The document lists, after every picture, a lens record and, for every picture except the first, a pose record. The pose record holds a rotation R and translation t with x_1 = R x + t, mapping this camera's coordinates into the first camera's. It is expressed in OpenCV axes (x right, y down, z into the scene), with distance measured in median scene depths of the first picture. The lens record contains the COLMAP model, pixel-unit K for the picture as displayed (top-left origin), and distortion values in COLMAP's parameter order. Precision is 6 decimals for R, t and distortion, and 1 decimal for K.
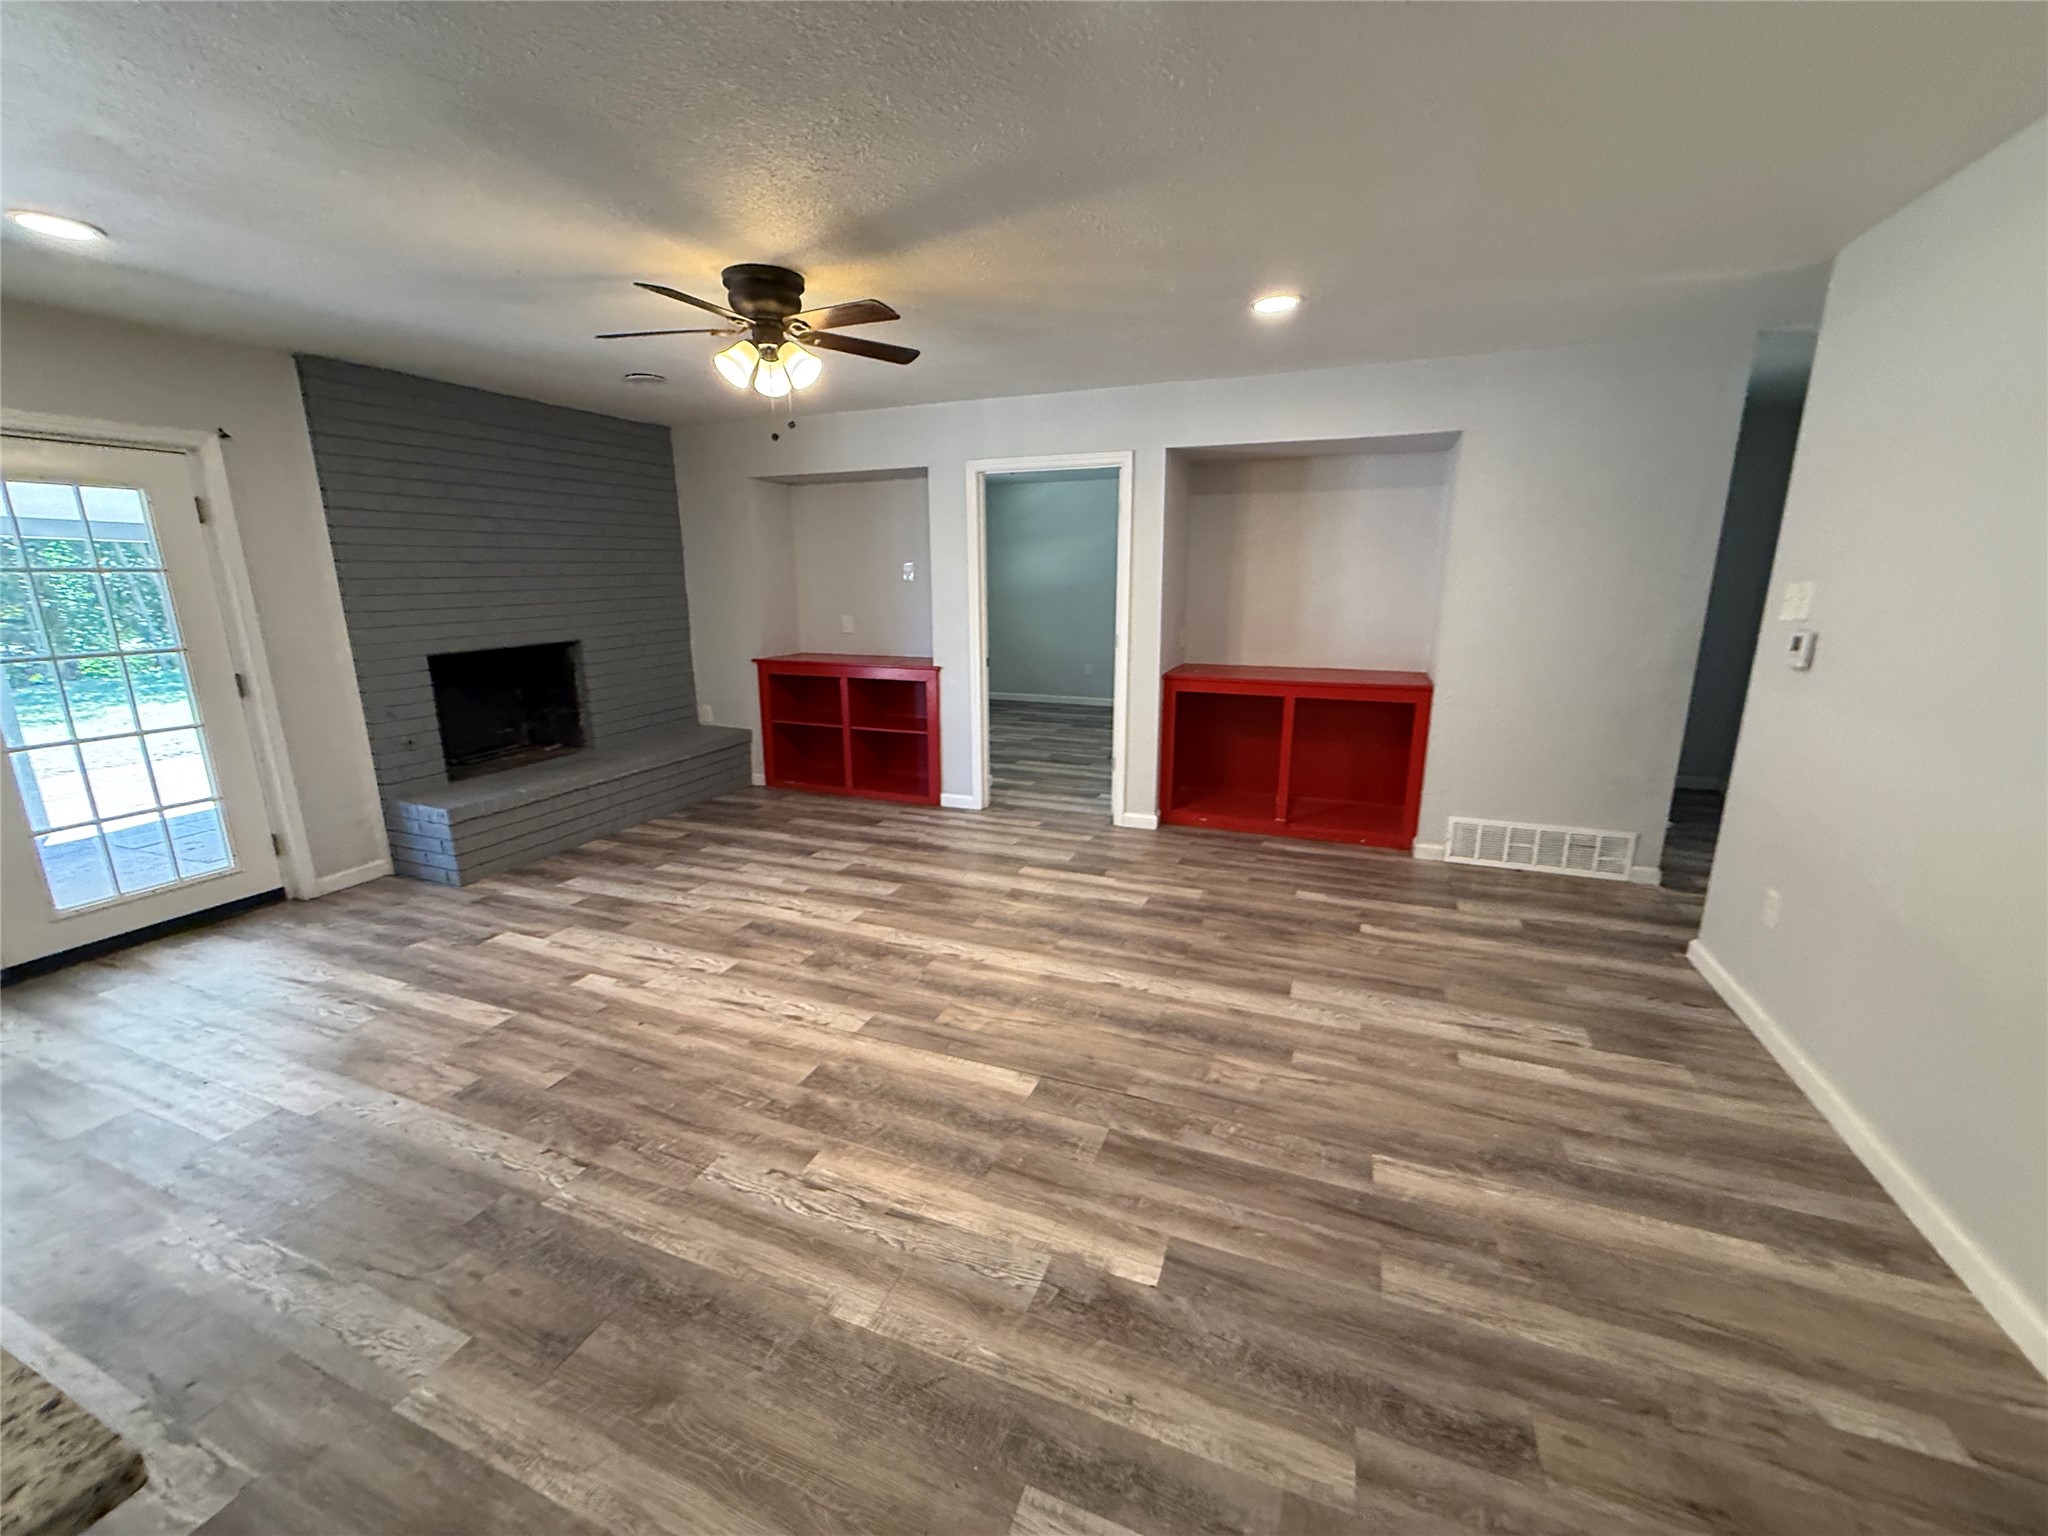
lens RADIAL K [[810.3, 0, 1022.4], [0, 810.3, 765.9], [0, 0, 1]] dist [-0.000662, 0.000342]
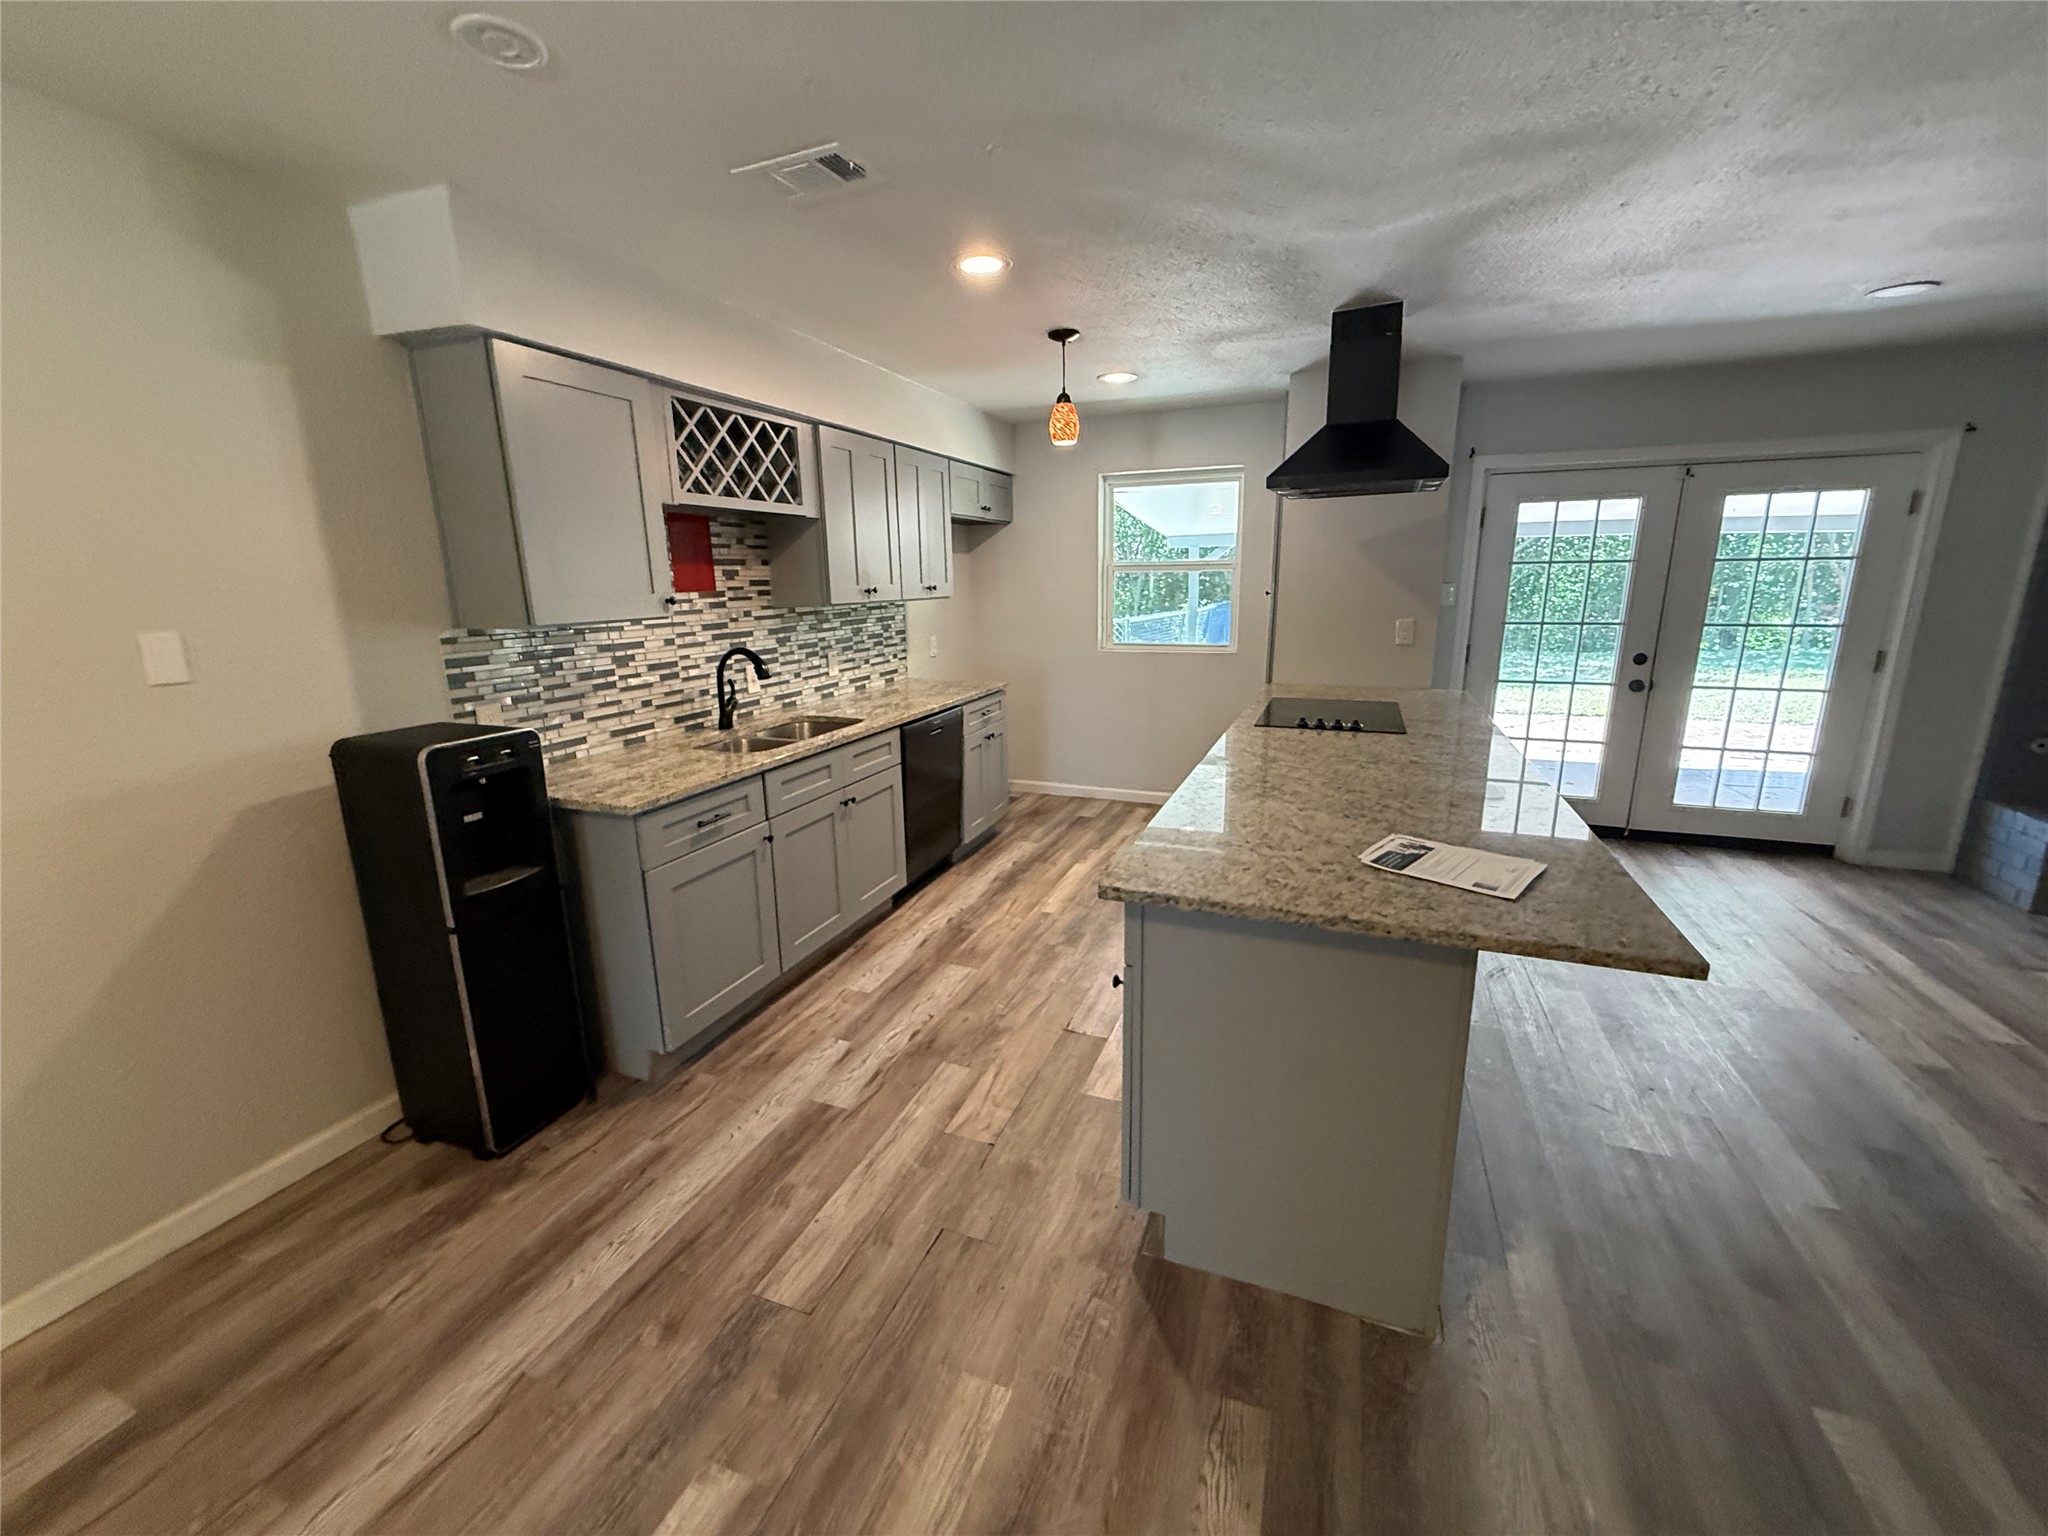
lens RADIAL K [[810.3, 0, 1022.4], [0, 810.3, 765.9], [0, 0, 1]] dist [-0.000662, 0.000342]
pose [[-0.002557, 0.233635, -0.972321, 0.154378], [-0.213451, 0.949788, 0.228782, 0.033929], [0.976950, 0.208128, 0.047441, -0.174256]]
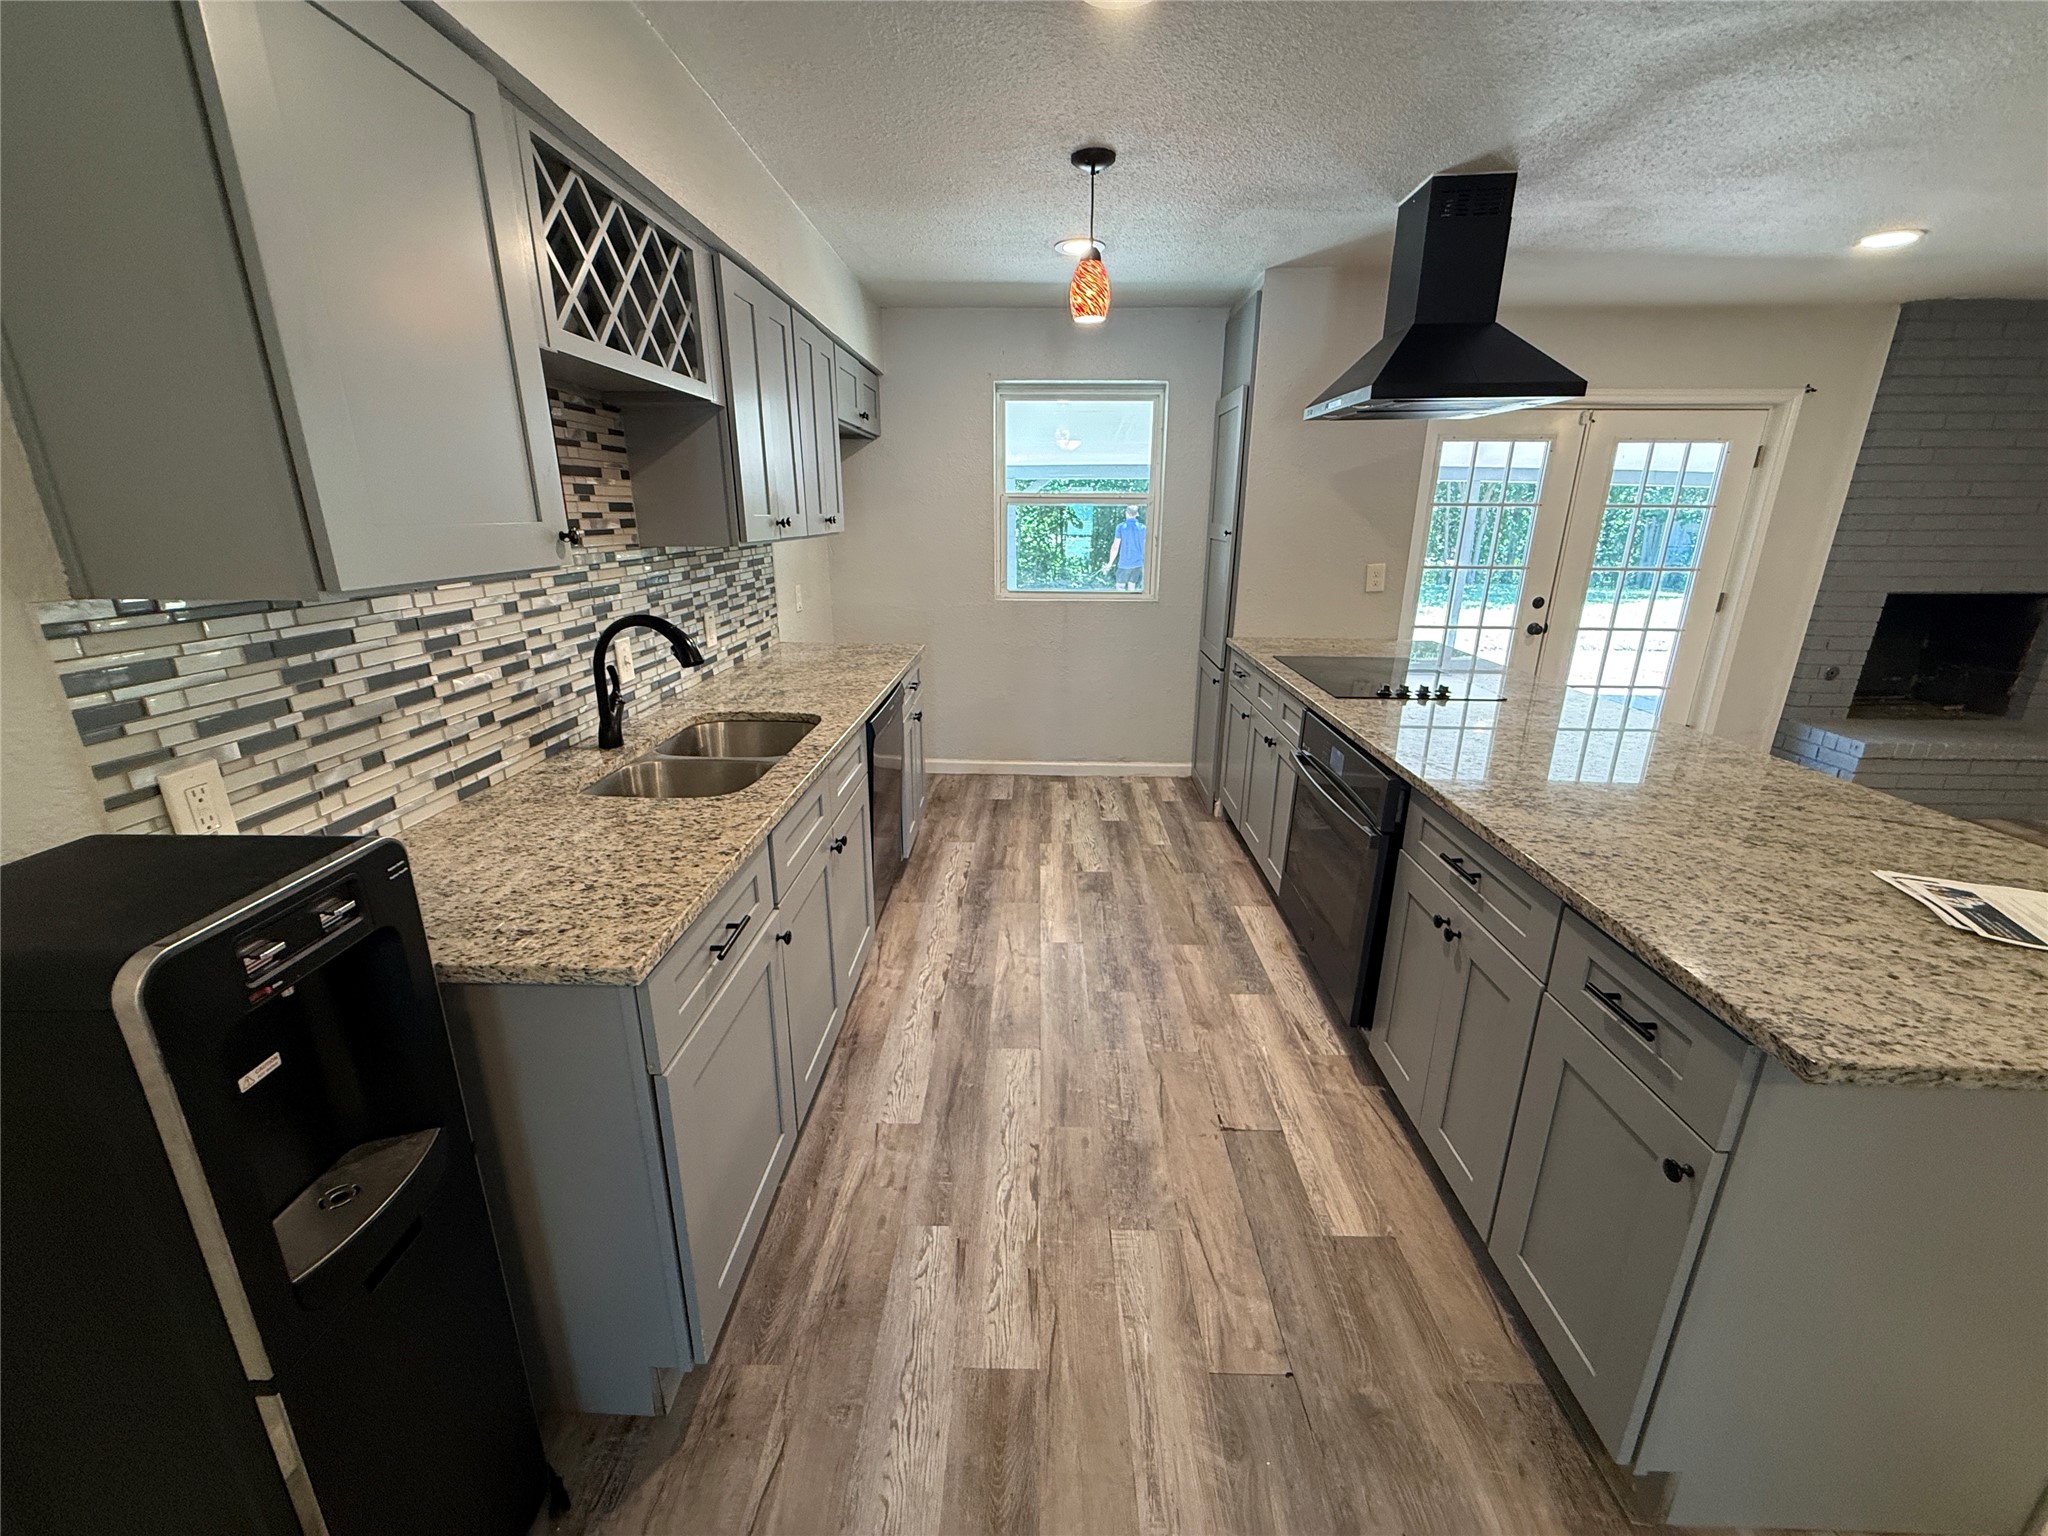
lens RADIAL K [[810.3, 0, 1022.4], [0, 810.3, 765.9], [0, 0, 1]] dist [-0.000662, 0.000342]
pose [[0.337378, 0.289548, -0.895733, -0.158916], [-0.221651, 0.949203, 0.223348, 0.102668], [0.914903, 0.123188, 0.384419, -0.438358]]
